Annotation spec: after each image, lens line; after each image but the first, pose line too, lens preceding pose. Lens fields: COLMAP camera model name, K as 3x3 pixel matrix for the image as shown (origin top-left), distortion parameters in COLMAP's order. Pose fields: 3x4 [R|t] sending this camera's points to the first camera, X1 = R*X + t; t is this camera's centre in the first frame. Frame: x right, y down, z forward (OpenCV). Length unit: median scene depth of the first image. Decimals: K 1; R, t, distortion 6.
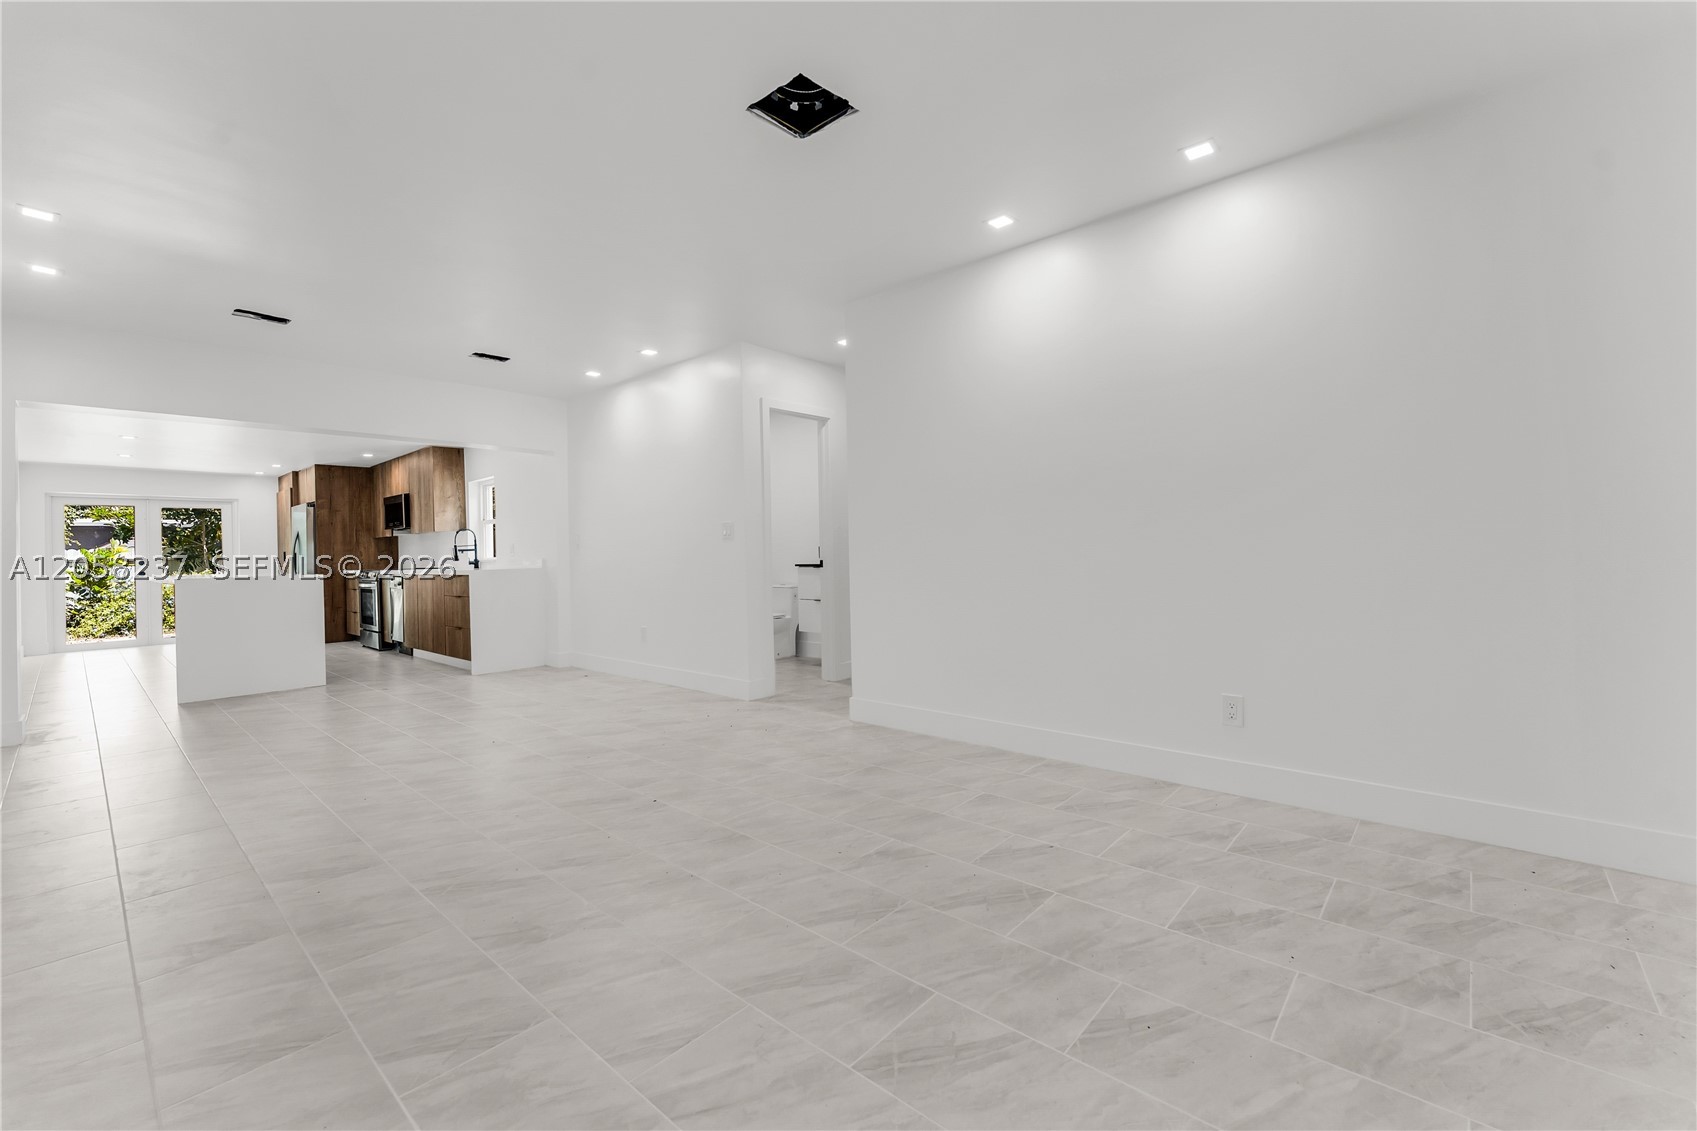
lens RADIAL K [[702.7, 0, 850.4], [0, 702.7, 550.7], [0, 0, 1]] dist [0.001009, 0.000025]
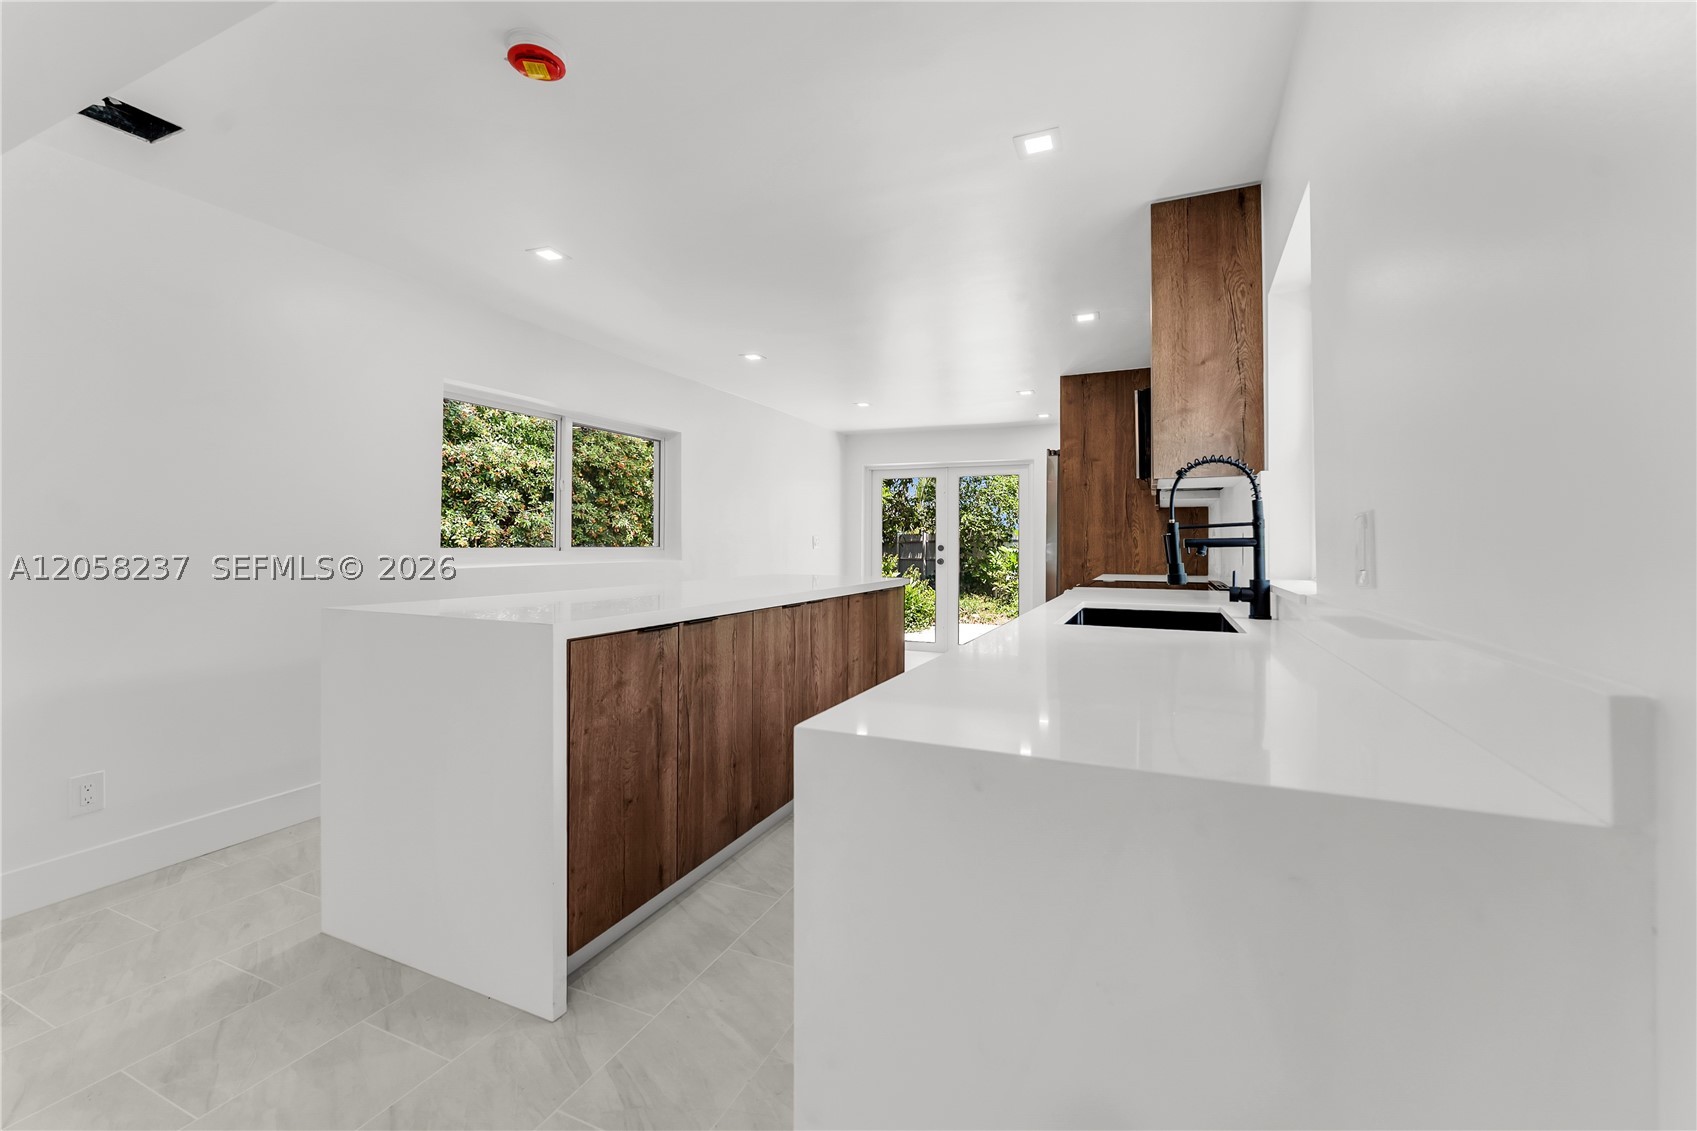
lens RADIAL K [[702.7, 0, 842.3], [0, 702.7, 534.7], [0, 0, 1]] dist [0.001136, -0.000014]
pose [[0.305258, 0.012063, -0.952193, -0.331579], [-0.010308, 0.999903, 0.009363, -0.004590], [0.952214, 0.006957, 0.305352, 0.758526]]
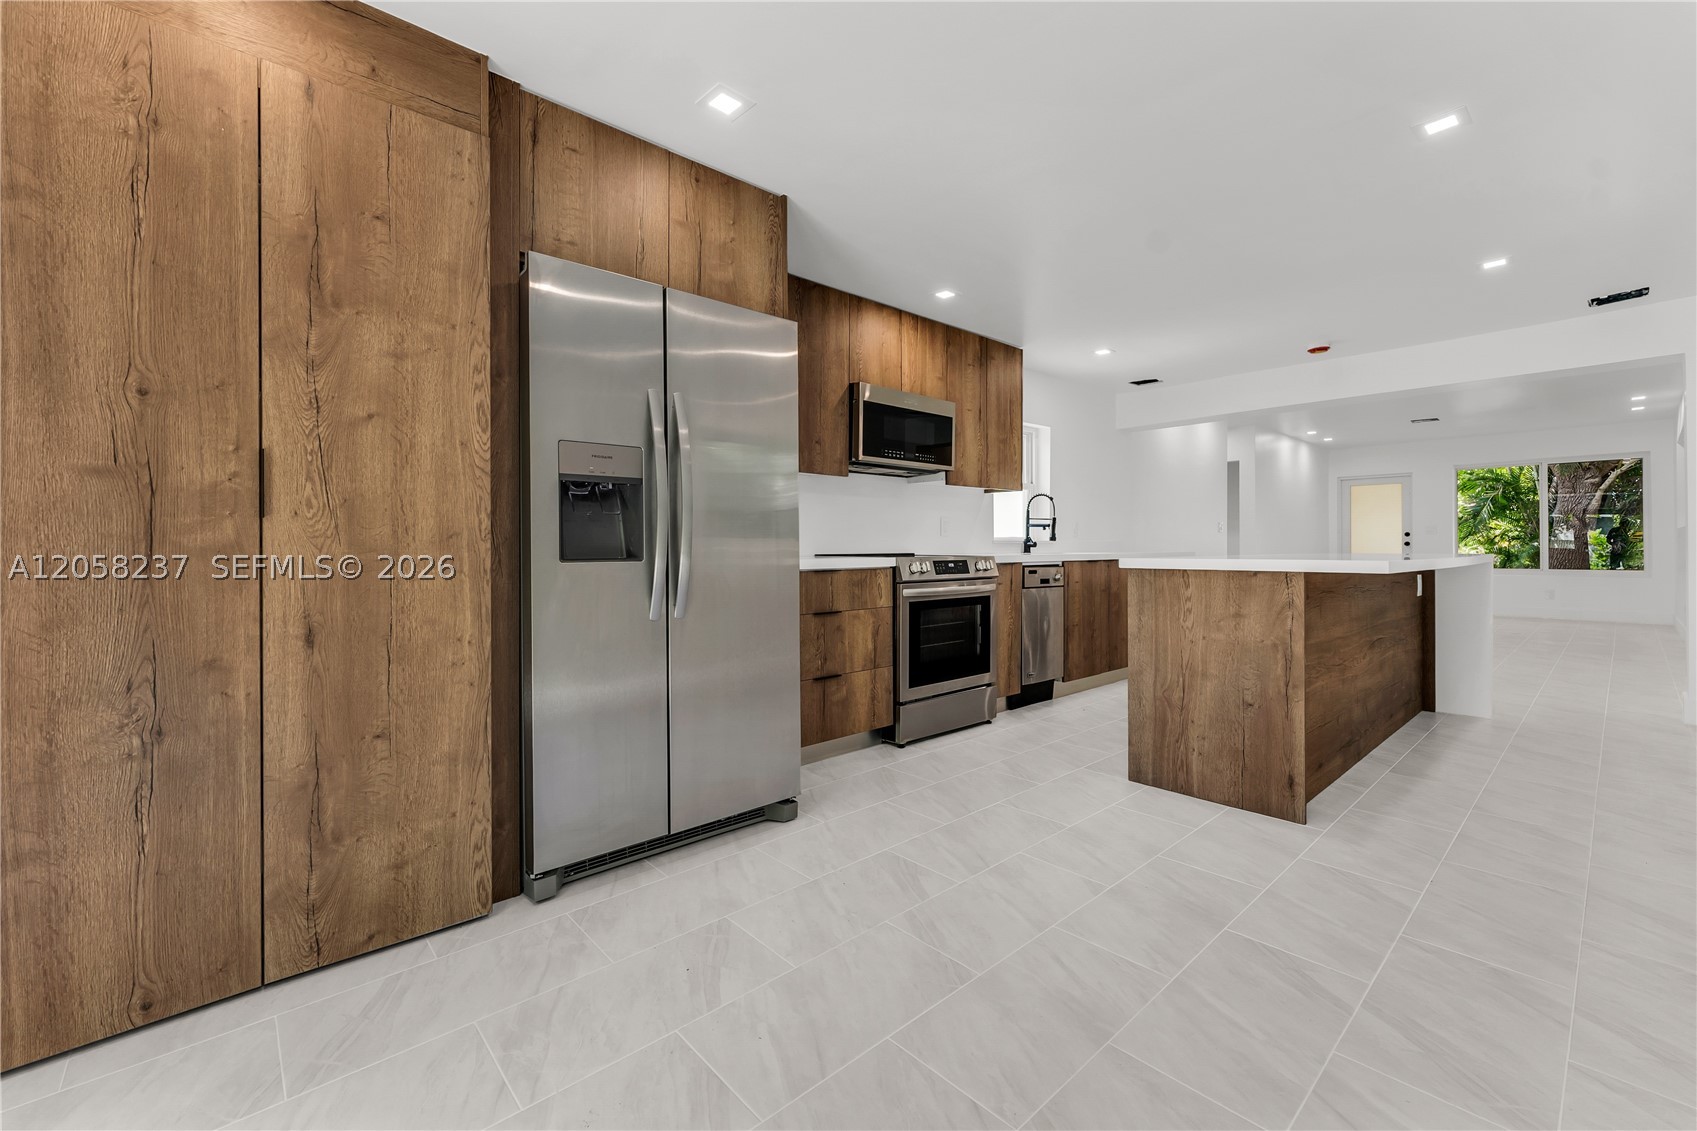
lens RADIAL K [[696.2, 0, 843.8], [0, 696.2, 545.8], [0, 0, 1]] dist [0.000441, -0.000365]
pose [[0.109534, 0.021874, 0.993742, -1.173846], [-0.002607, 0.999761, -0.021719, 0.032140], [-0.993980, -0.000212, 0.109565, 1.061862]]
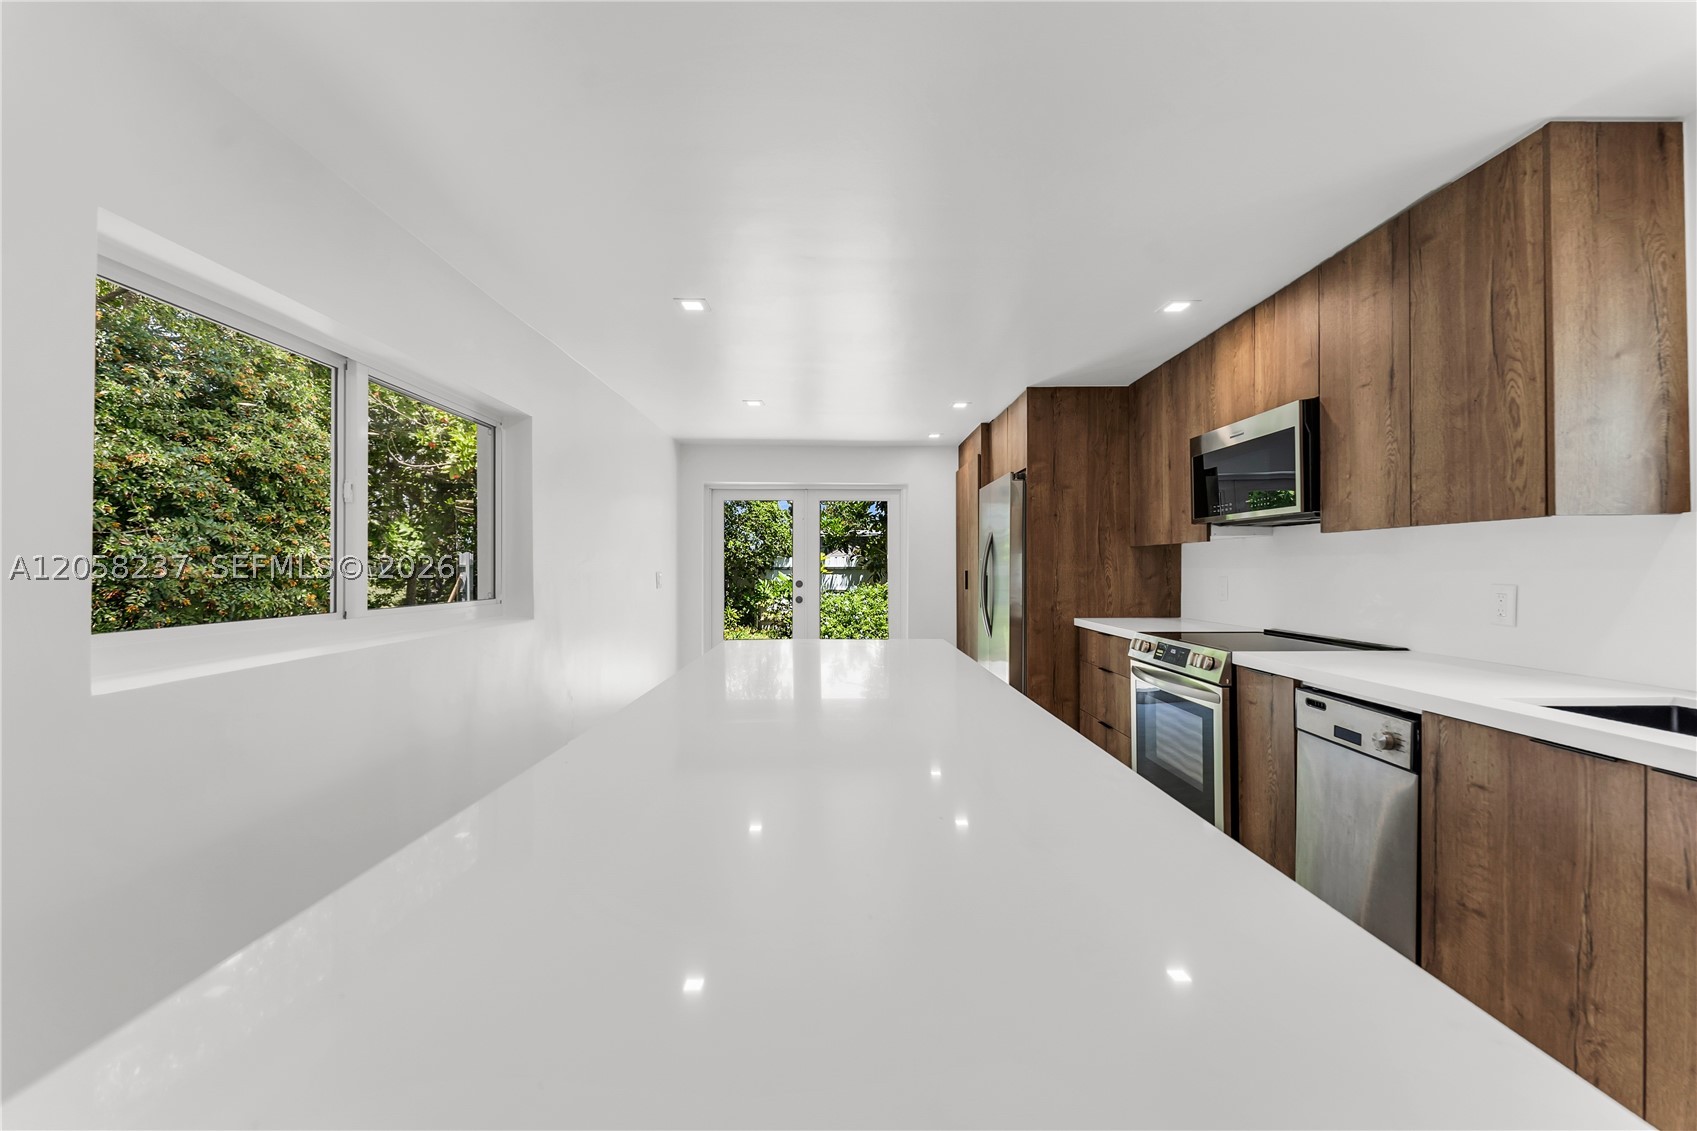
lens RADIAL K [[690.6, 0, 842.0], [0, 690.6, 567.6], [0, 0, 1]] dist [-0.000846, -0.000455]
pose [[0.673017, 0.021103, -0.739326, -0.568336], [-0.011536, 0.999771, 0.018035, -0.012603], [0.739537, -0.003609, 0.673106, 0.679081]]
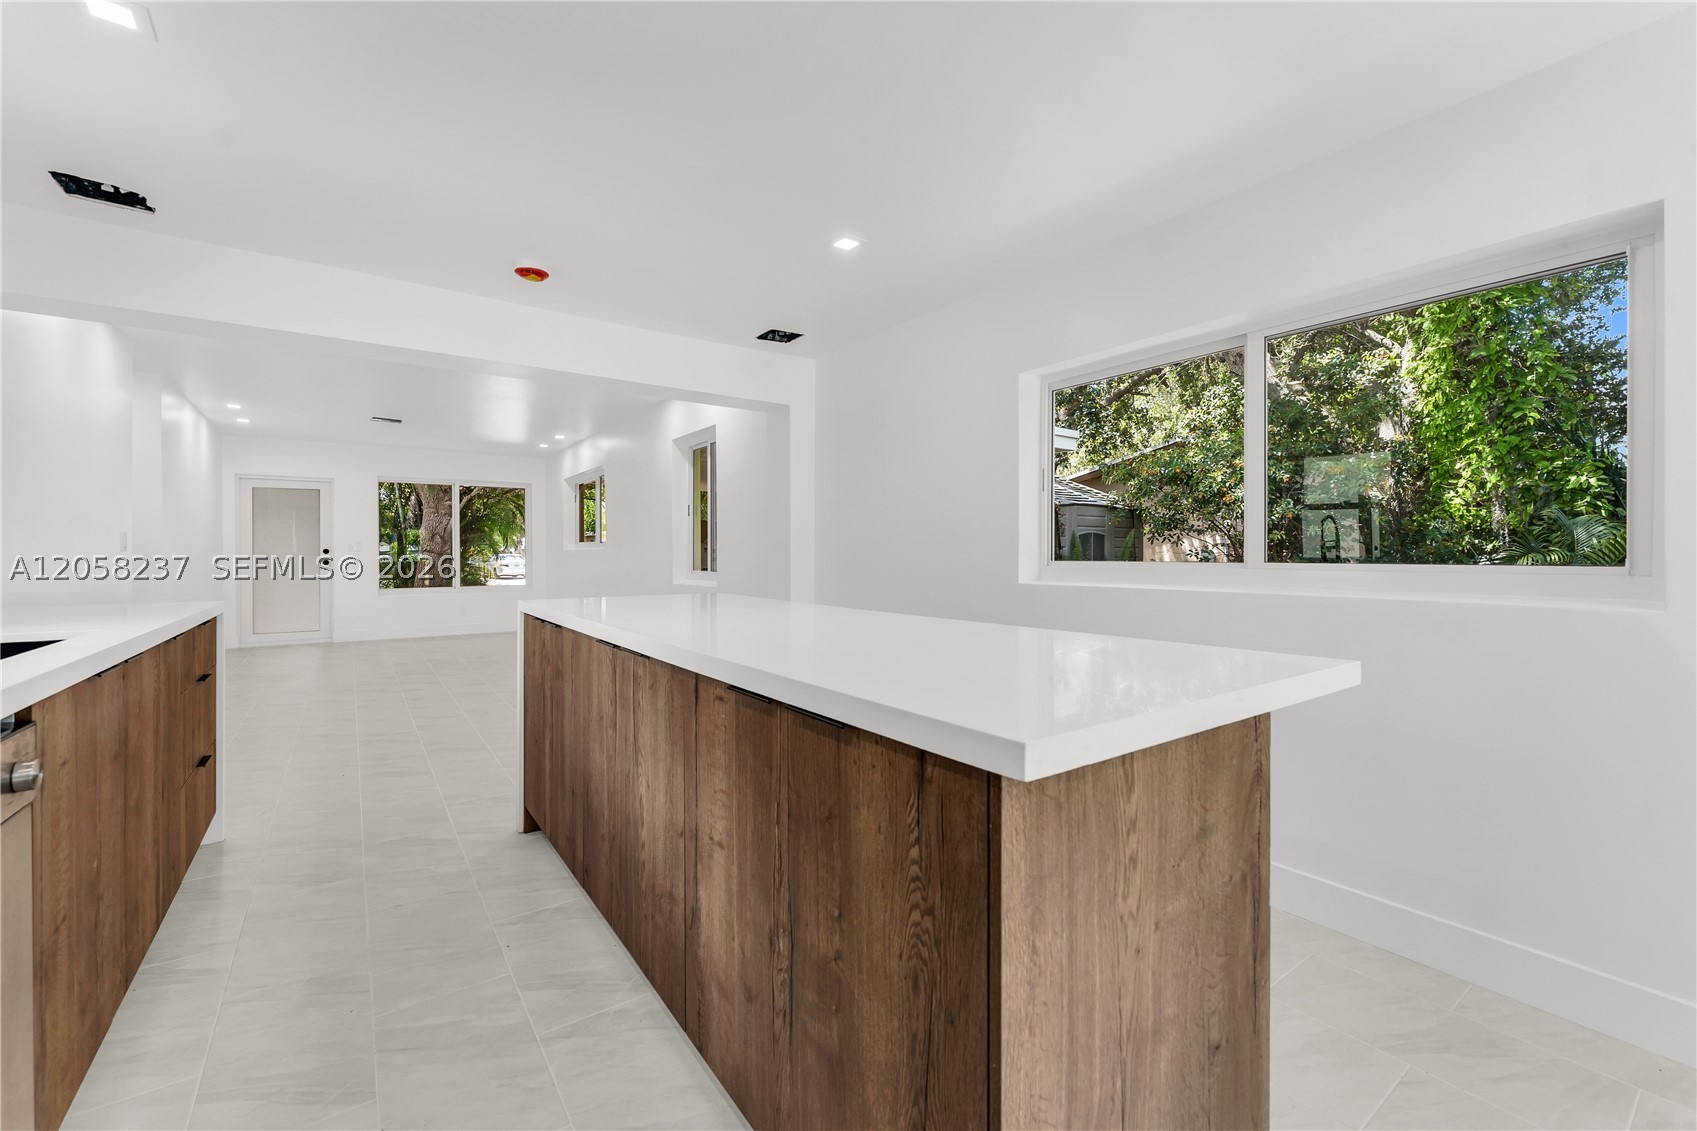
lens RADIAL K [[693.7, 0, 849.0], [0, 693.7, 552.9], [0, 0, 1]] dist [-0.000179, -0.000481]
pose [[-0.977724, 0.020990, 0.208842, -0.794111], [0.019893, 0.999775, -0.007355, 0.006410], [-0.208950, -0.003036, -0.977922, 1.049977]]
